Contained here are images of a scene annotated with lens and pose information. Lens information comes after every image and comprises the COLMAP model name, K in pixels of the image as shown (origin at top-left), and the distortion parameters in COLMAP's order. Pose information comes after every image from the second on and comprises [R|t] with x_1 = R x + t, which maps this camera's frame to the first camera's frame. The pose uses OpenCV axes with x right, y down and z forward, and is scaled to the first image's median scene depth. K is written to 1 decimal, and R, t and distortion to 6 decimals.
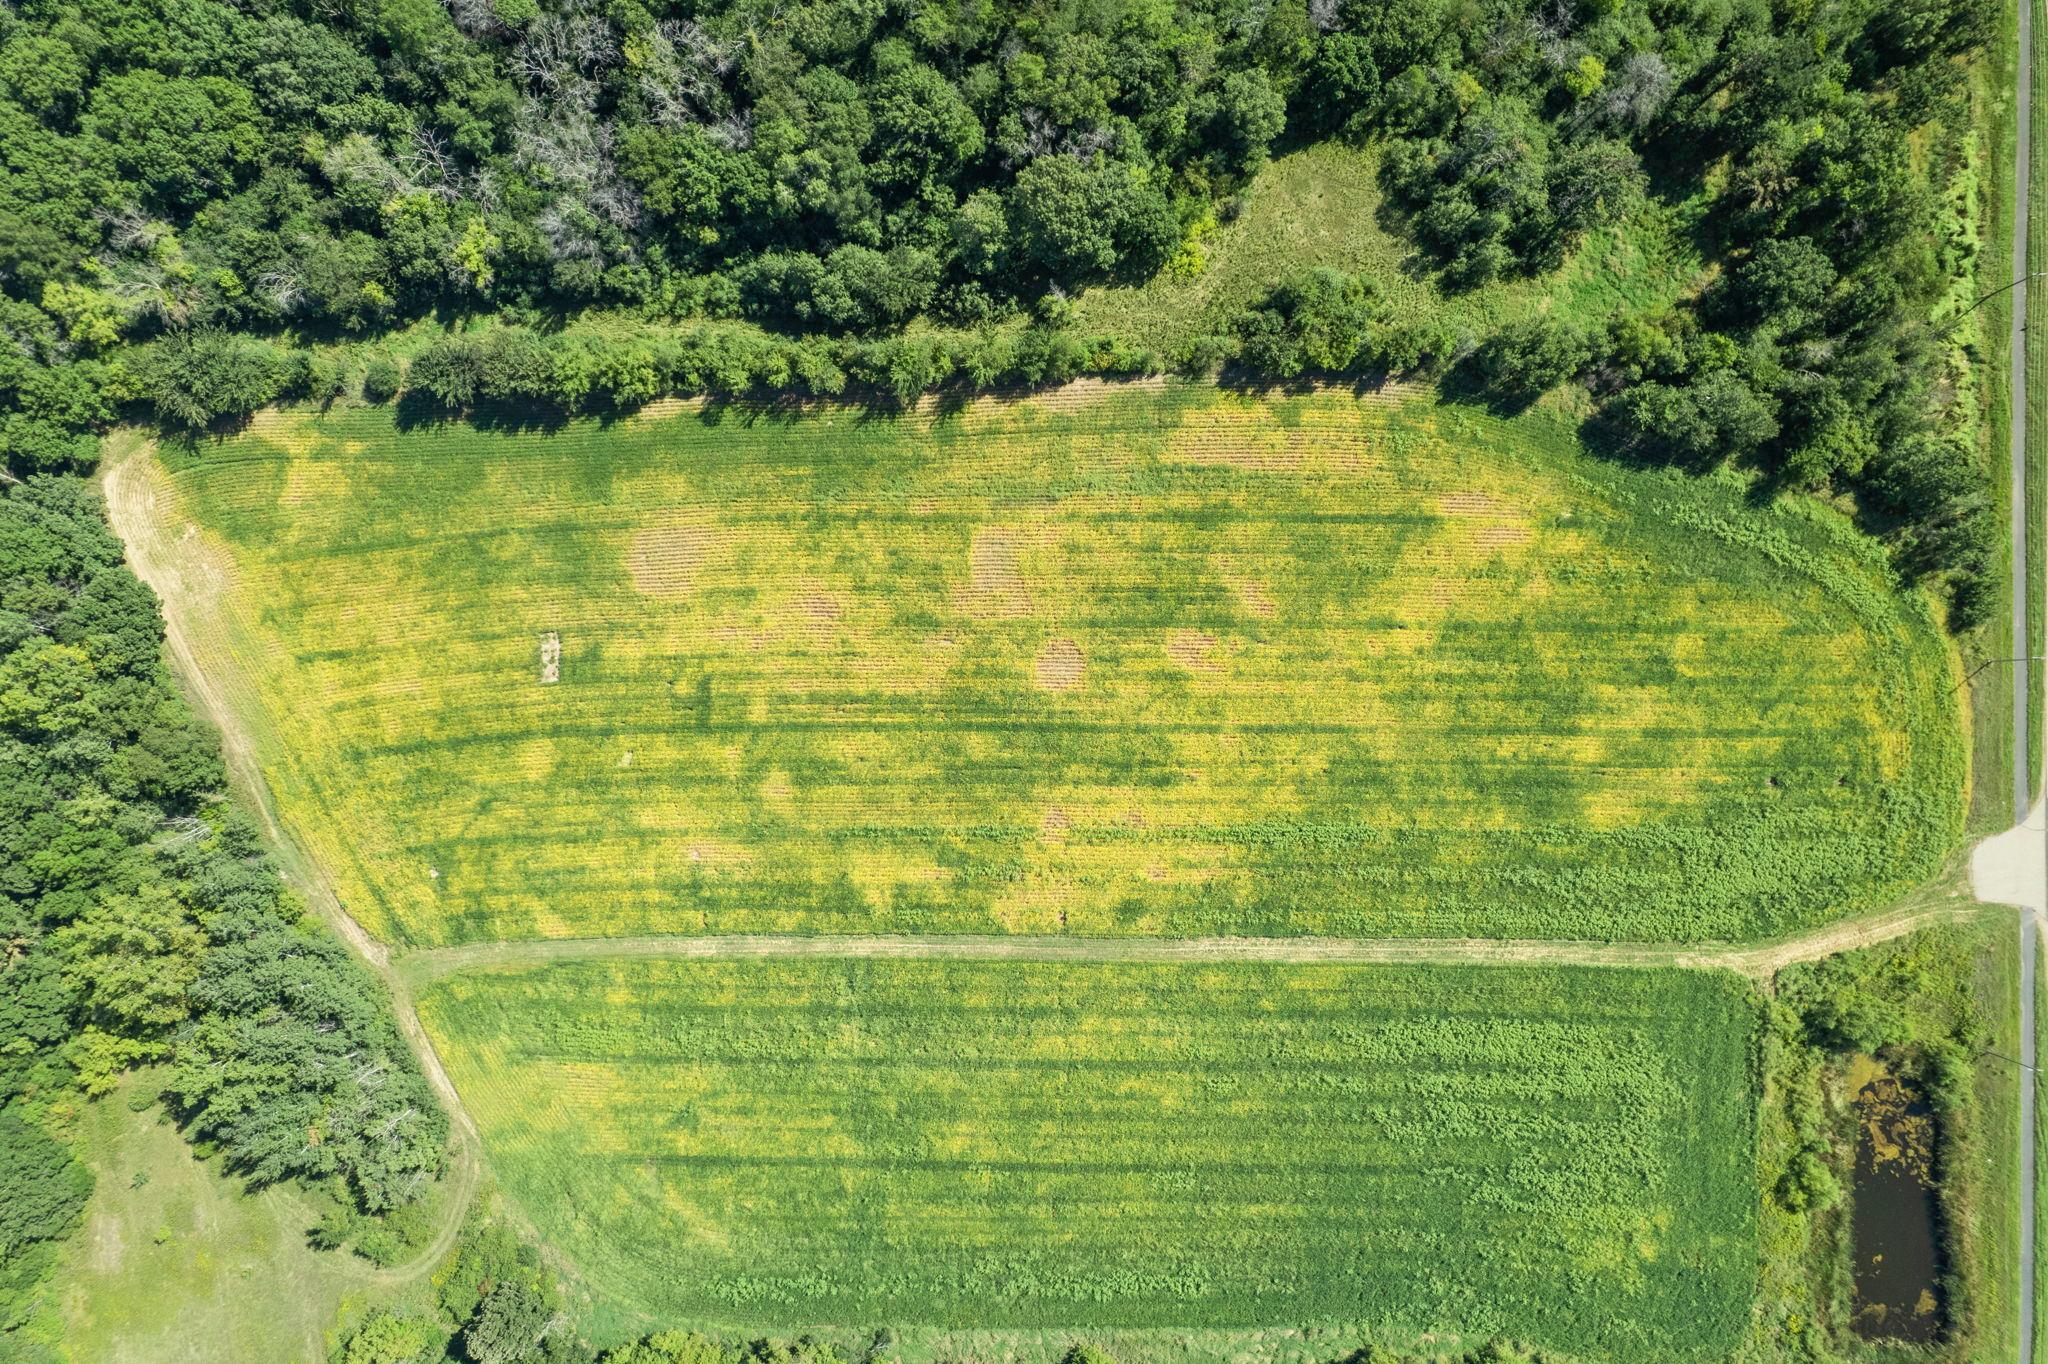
lens RADIAL K [[1315.8, 0, 1019.5], [0, 1315.8, 697.1], [0, 0, 1]] dist [-0.056657, 0.034932]
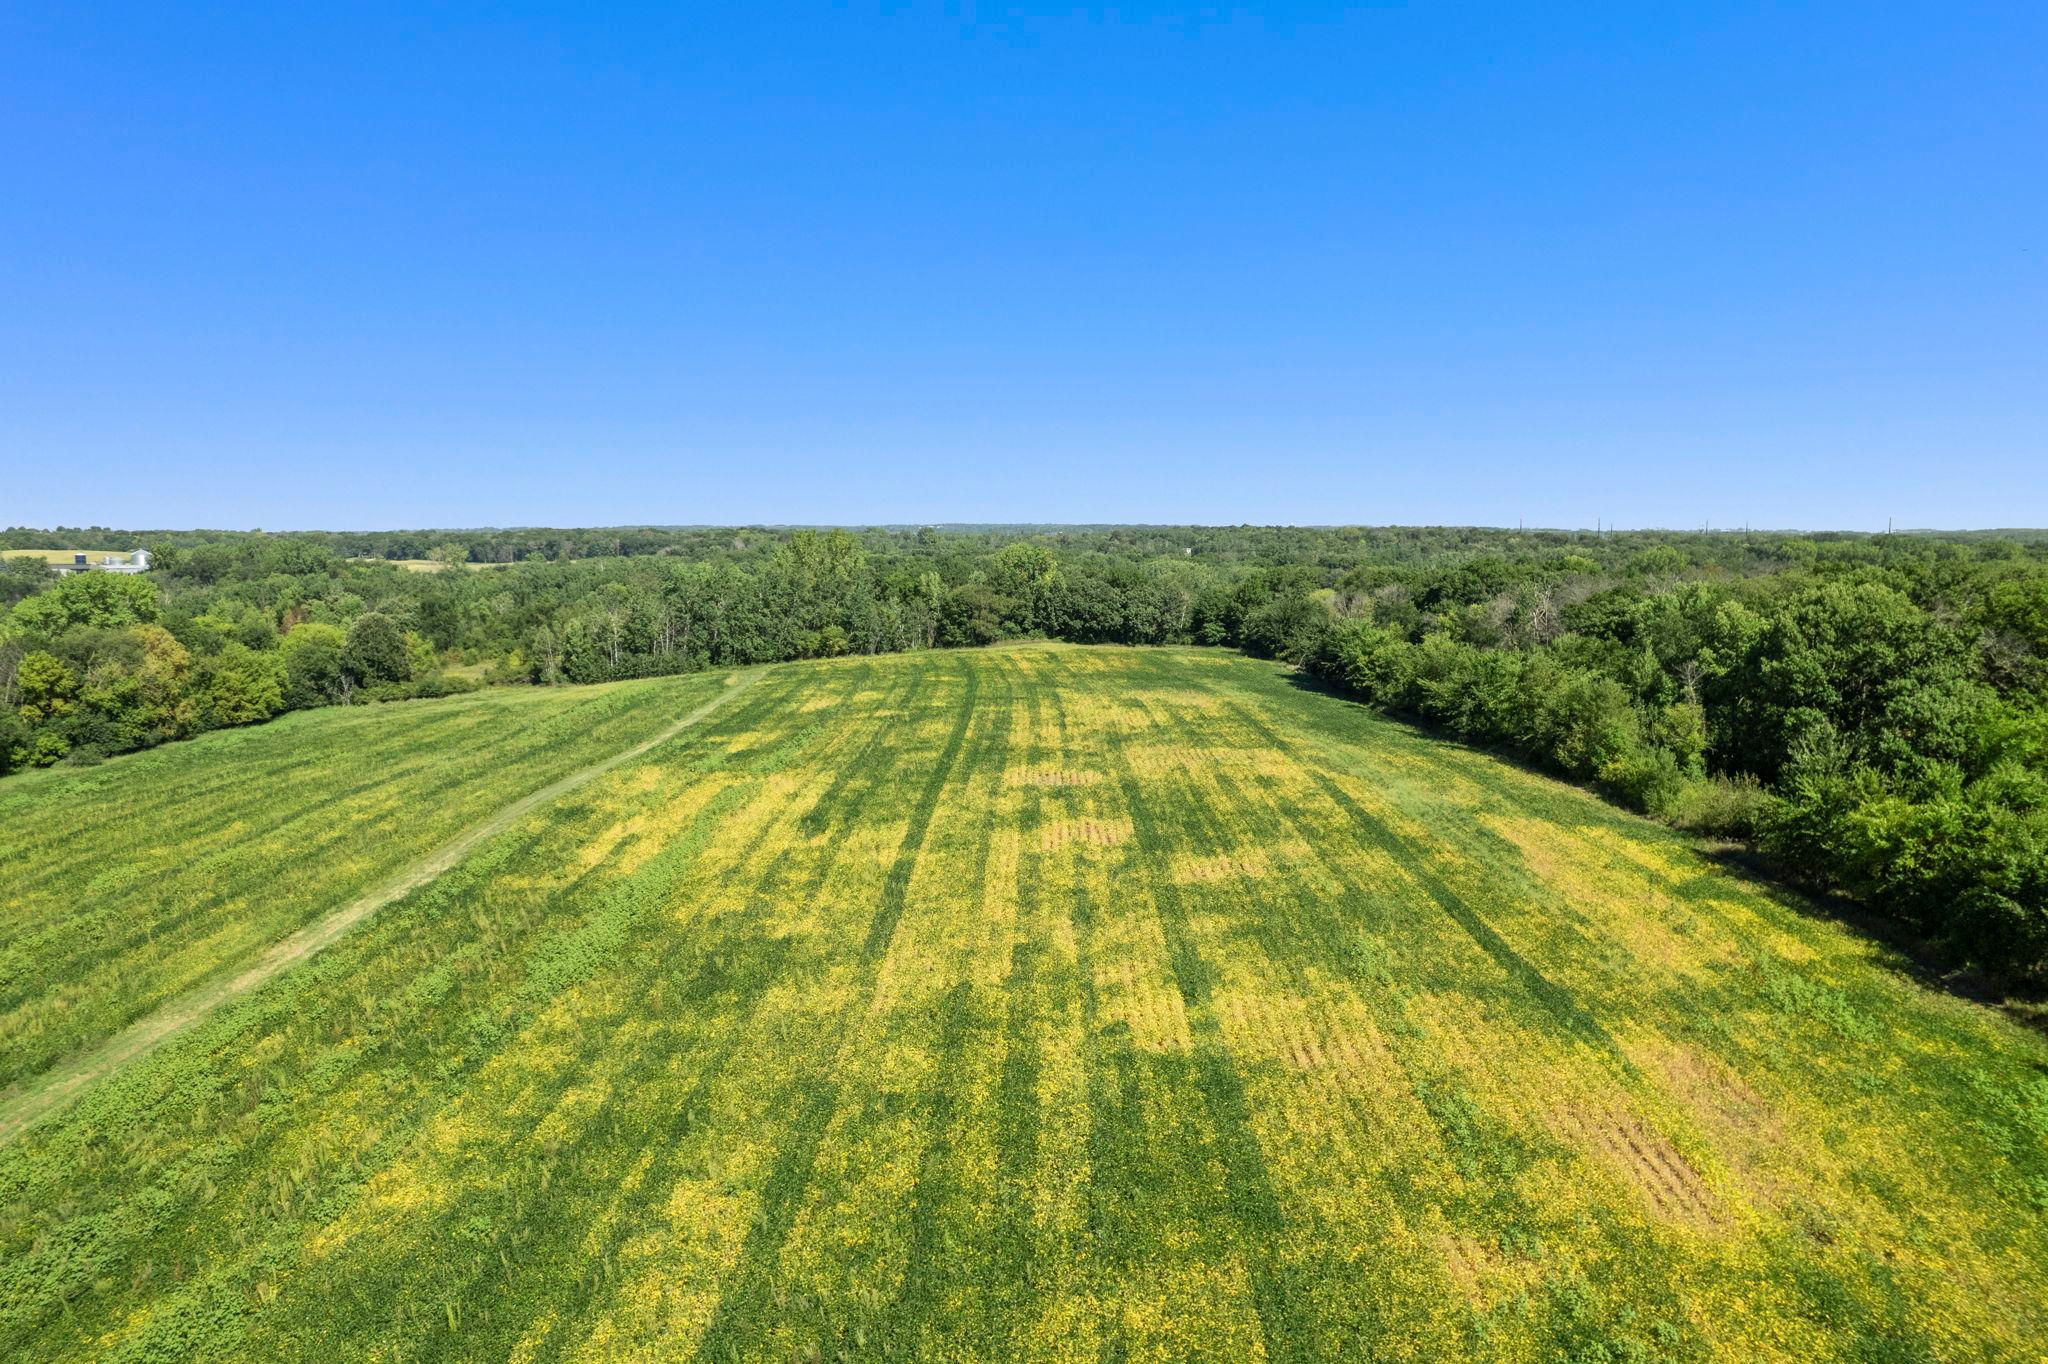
lens RADIAL K [[1315.8, 0, 1007.6], [0, 1315.8, 701.3], [0, 0, 1]] dist [-0.056657, 0.034932]
pose [[-0.019308, 0.144194, -0.989361, 0.576085], [-0.999753, 0.008153, 0.020699, -0.017811], [0.011051, 0.989516, 0.144001, 0.882041]]
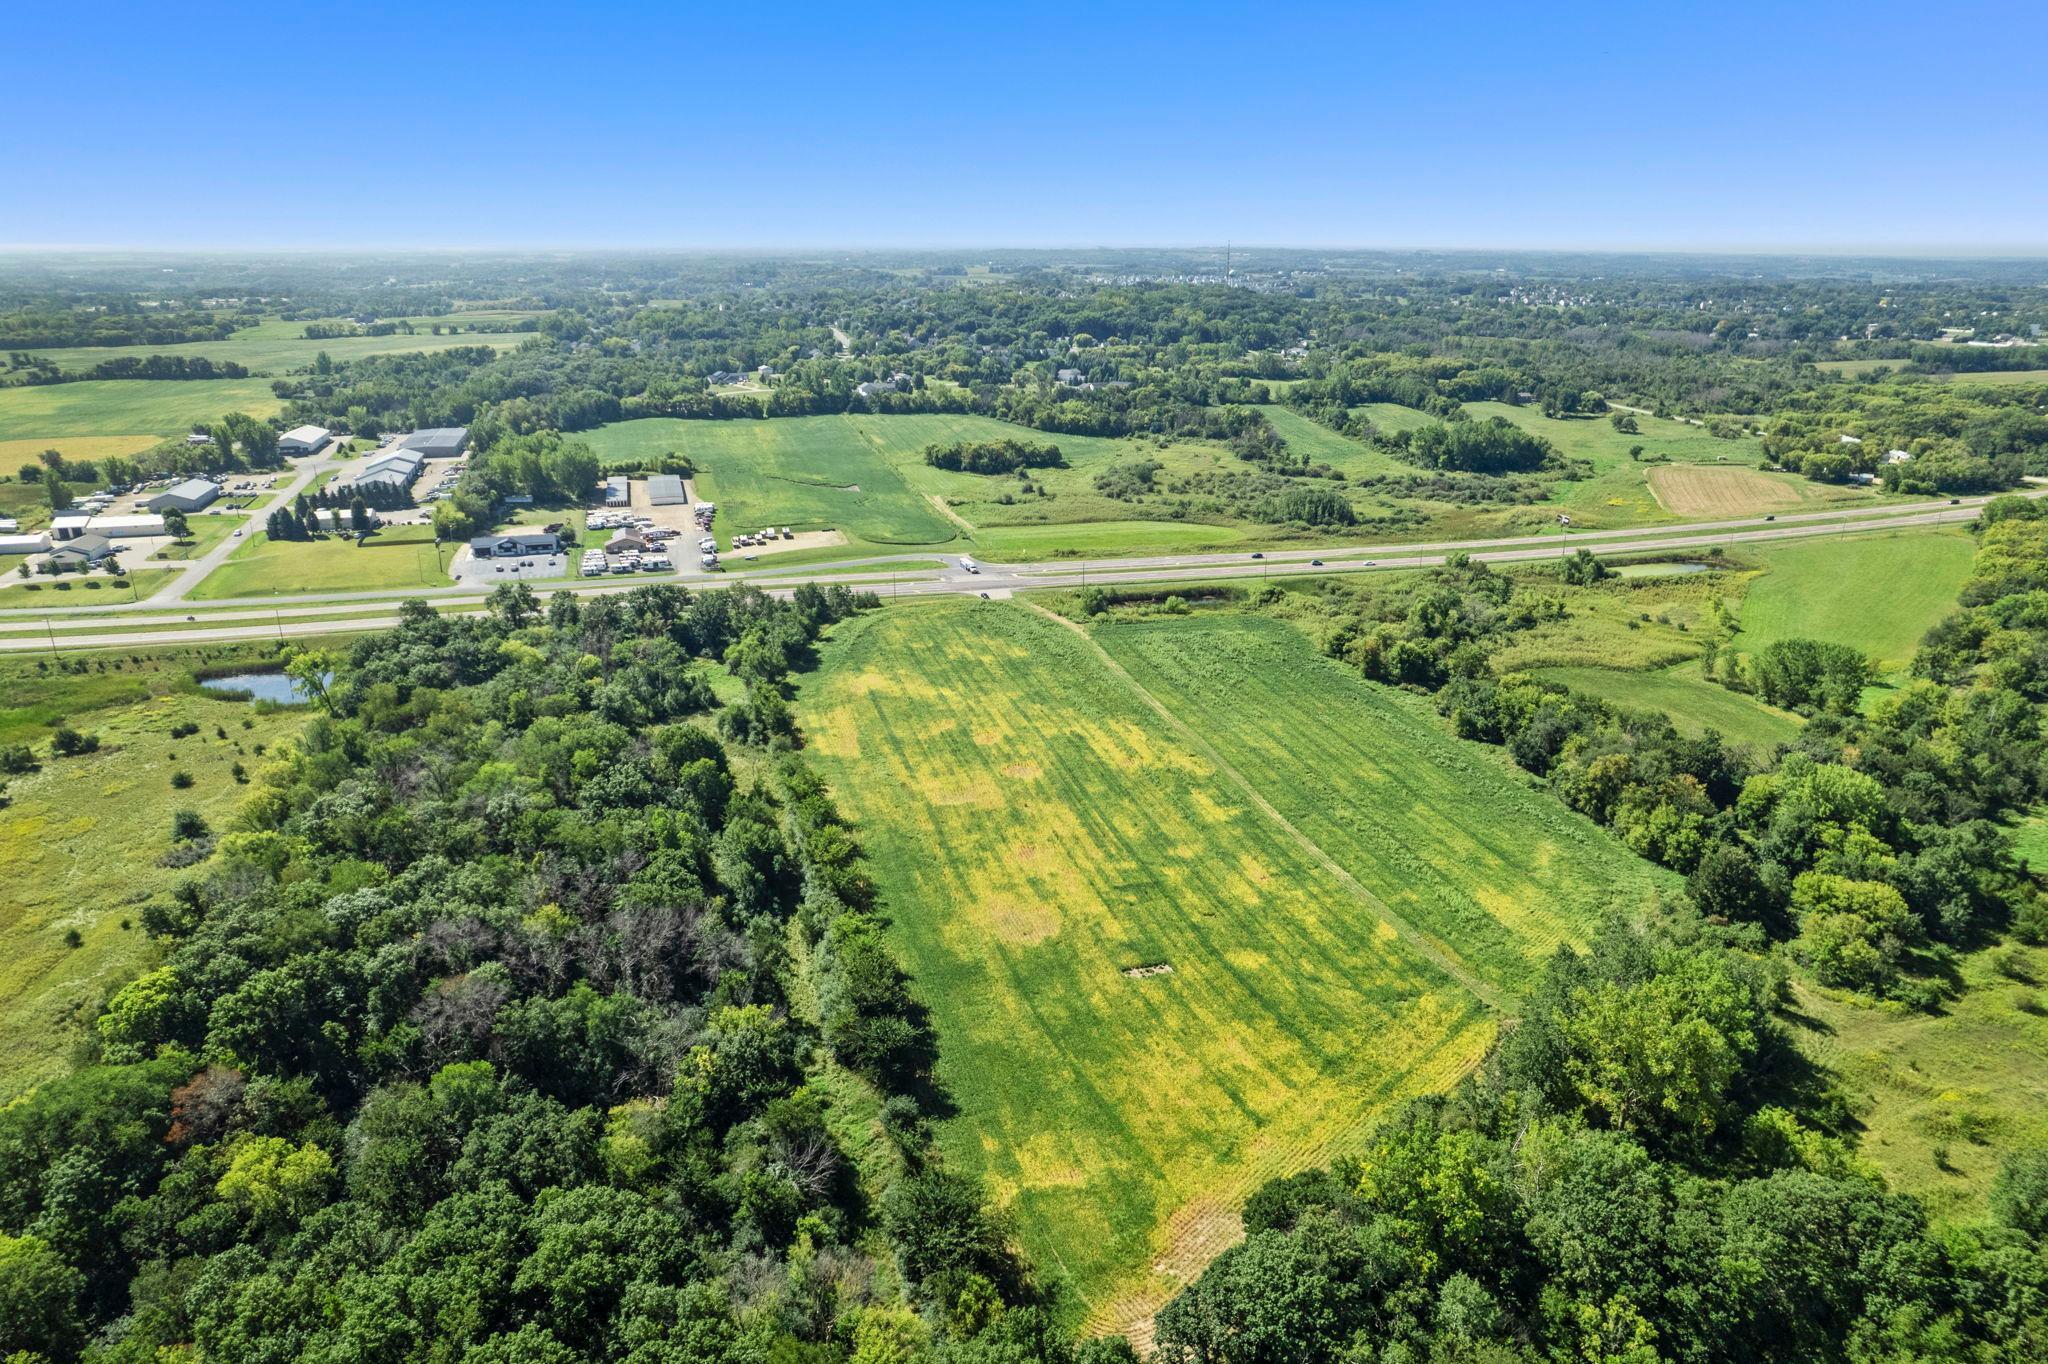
lens RADIAL K [[1315.8, 0, 1036.2], [0, 1315.8, 731.6], [0, 0, 1]] dist [-0.056657, 0.034932]
pose [[-0.274729, -0.331578, 0.902541, -1.187760], [0.961458, -0.083926, 0.261830, -0.361846], [-0.011070, 0.939687, 0.341856, 0.492194]]
